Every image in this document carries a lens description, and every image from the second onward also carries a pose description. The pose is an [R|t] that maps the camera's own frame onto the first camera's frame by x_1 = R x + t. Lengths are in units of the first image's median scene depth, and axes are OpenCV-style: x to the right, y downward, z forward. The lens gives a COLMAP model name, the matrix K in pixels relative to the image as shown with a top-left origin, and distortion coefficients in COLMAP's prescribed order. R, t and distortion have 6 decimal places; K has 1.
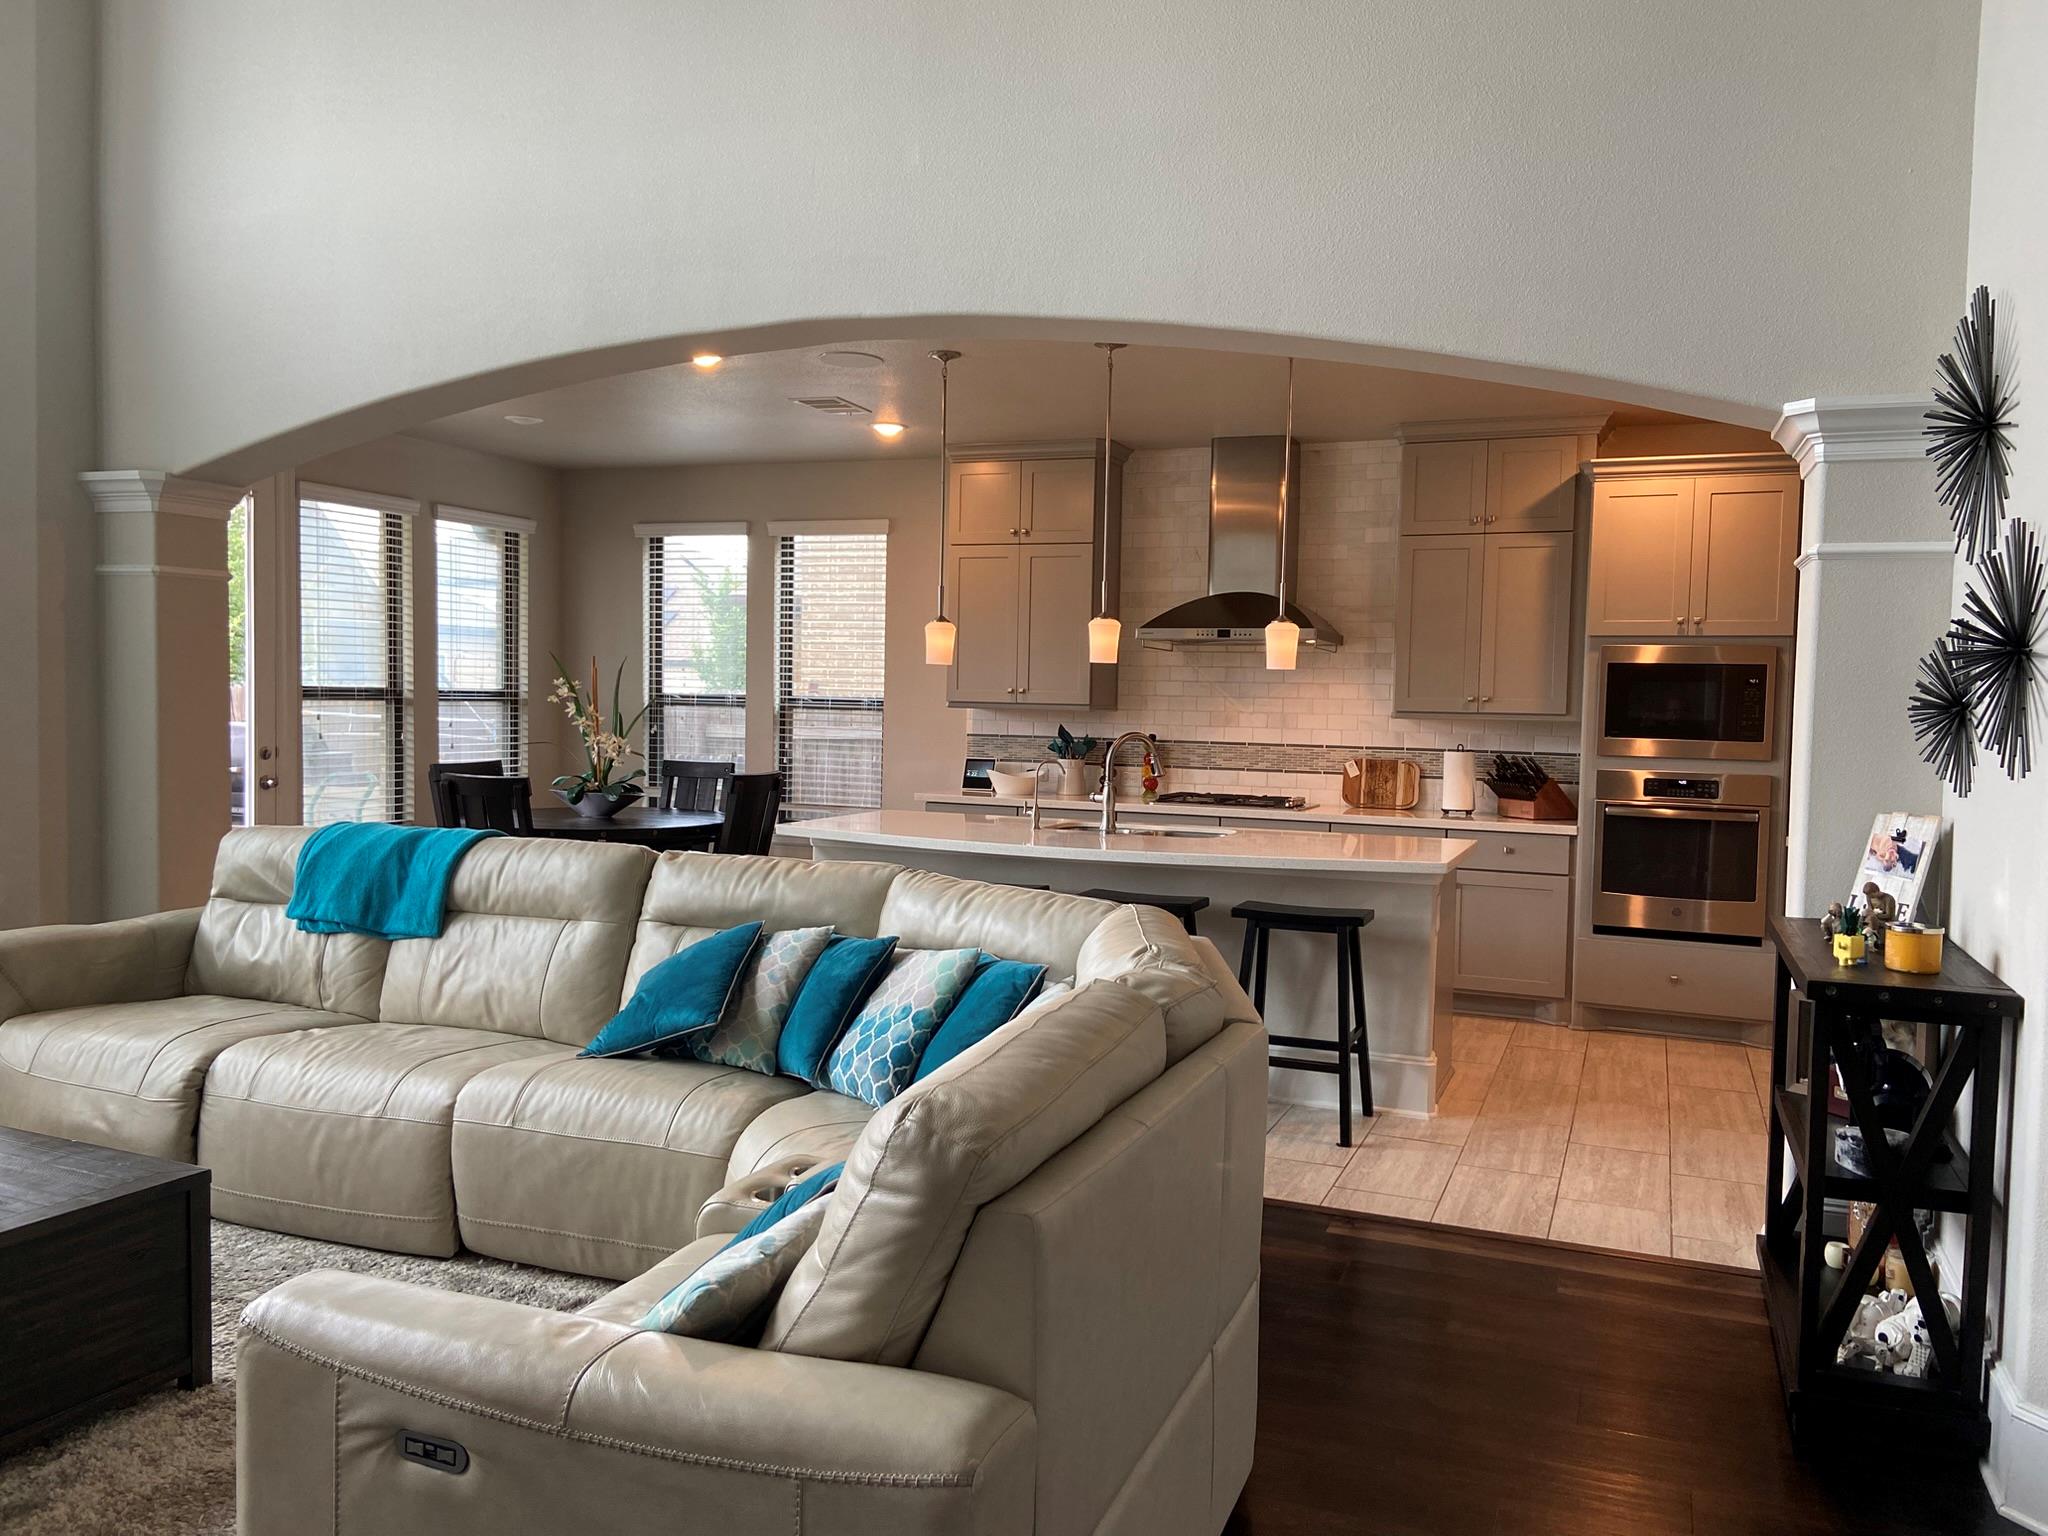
lens RADIAL K [[1540.5, 0, 1046.2], [0, 1540.5, 771.2], [0, 0, 1]] dist [0.114712, -0.140685]
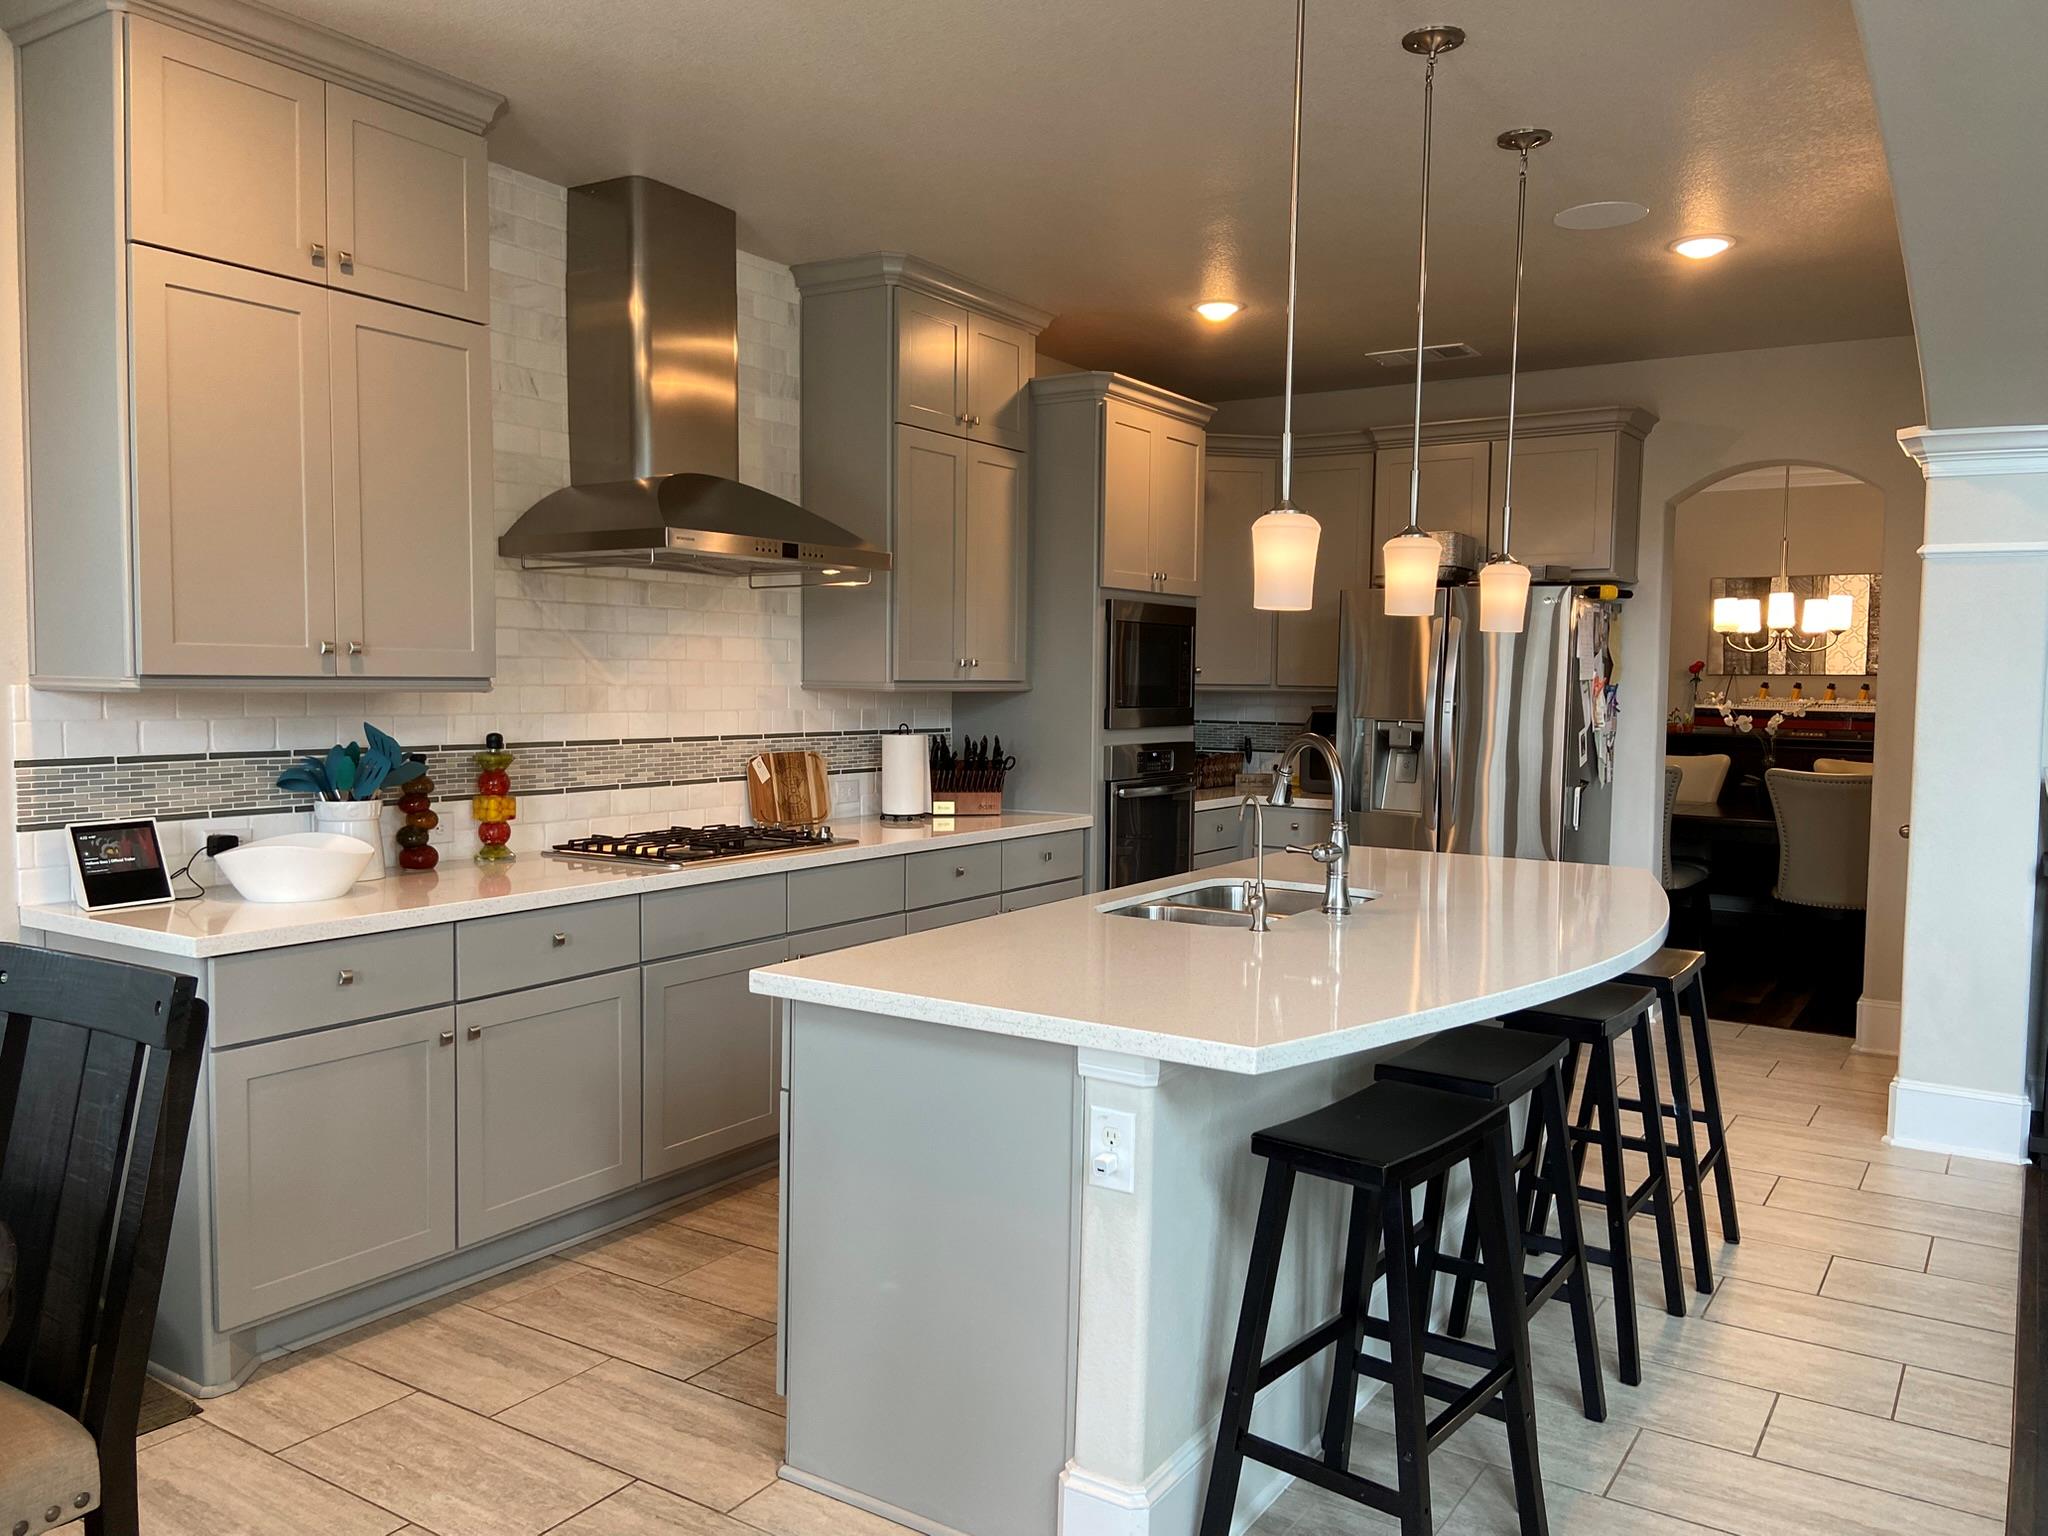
lens RADIAL K [[1540.5, 0, 1045.7], [0, 1540.5, 774.7], [0, 0, 1]] dist [0.114712, -0.140685]
pose [[0.192991, -0.082108, 0.977759, -0.462828], [0.038267, 0.996364, 0.076117, -0.049753], [-0.980454, 0.022726, 0.195432, 0.854140]]
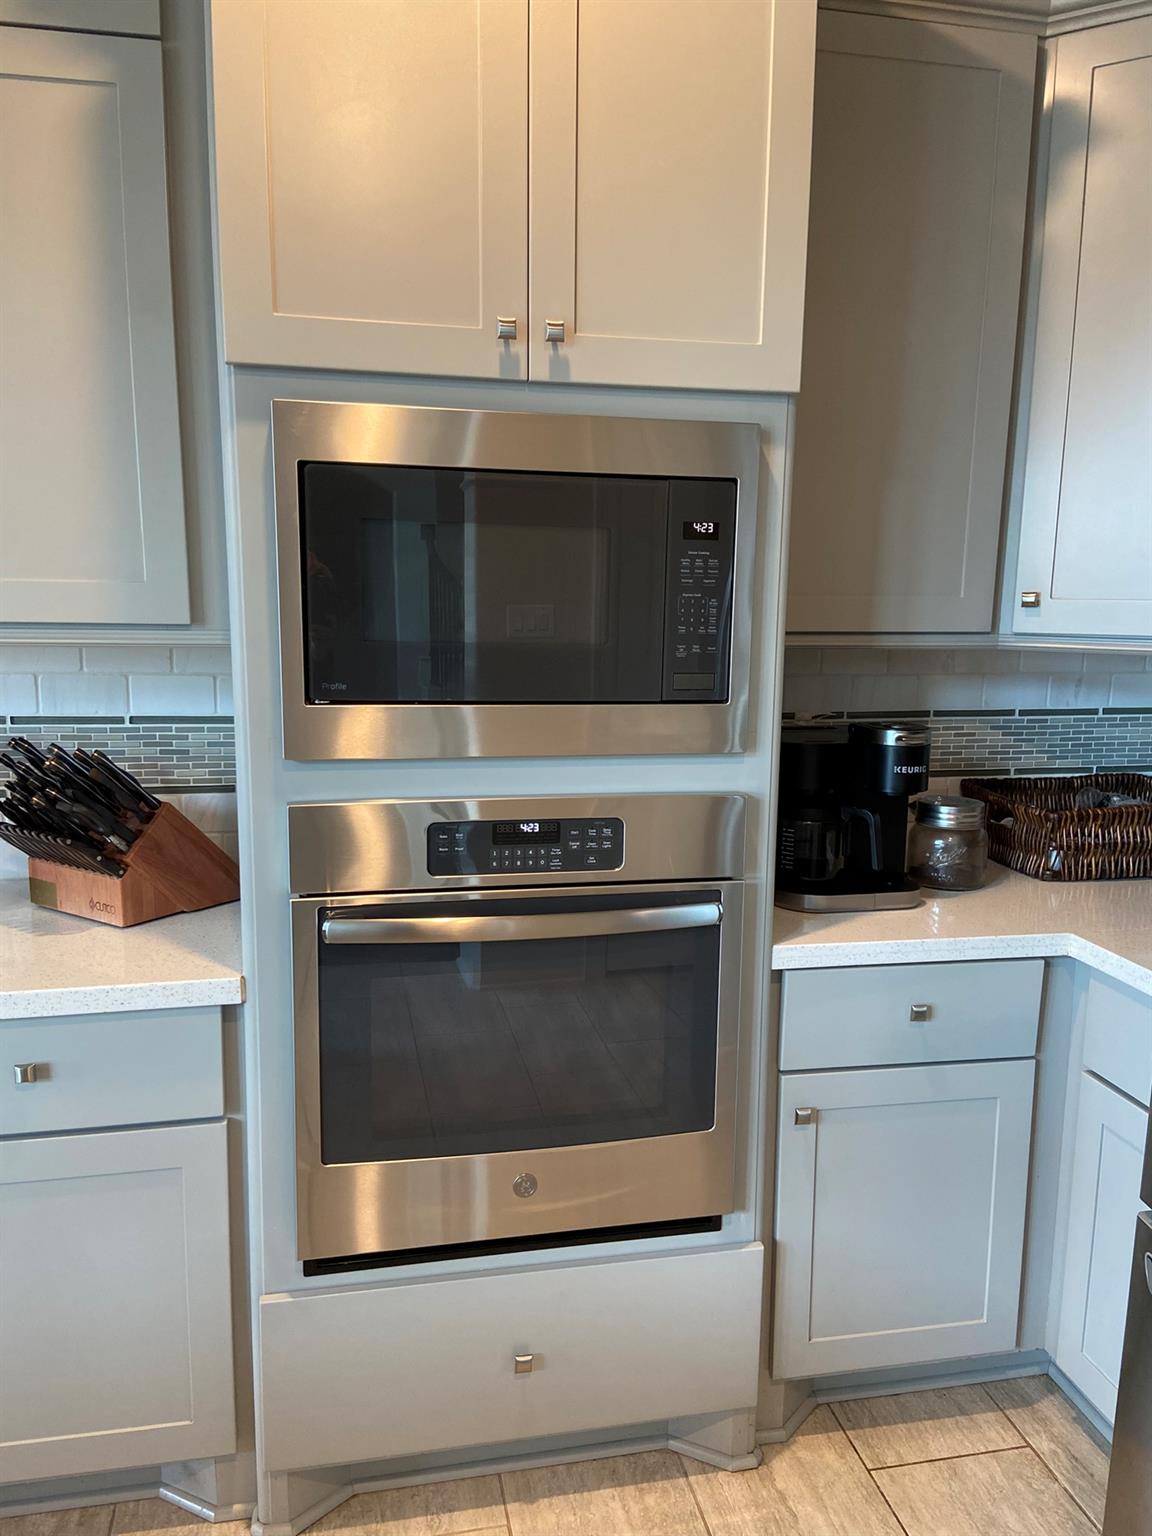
lens RADIAL K [[1155.4, 0, 583.9], [0, 1155.4, 789.5], [0, 0, 1]] dist [0.114712, -0.140685]
pose [[0.833438, -0.104197, 0.542701, 0.269205], [0.030541, 0.989247, 0.143030, -0.035868], [-0.551769, -0.102632, 0.827658, 0.754505]]
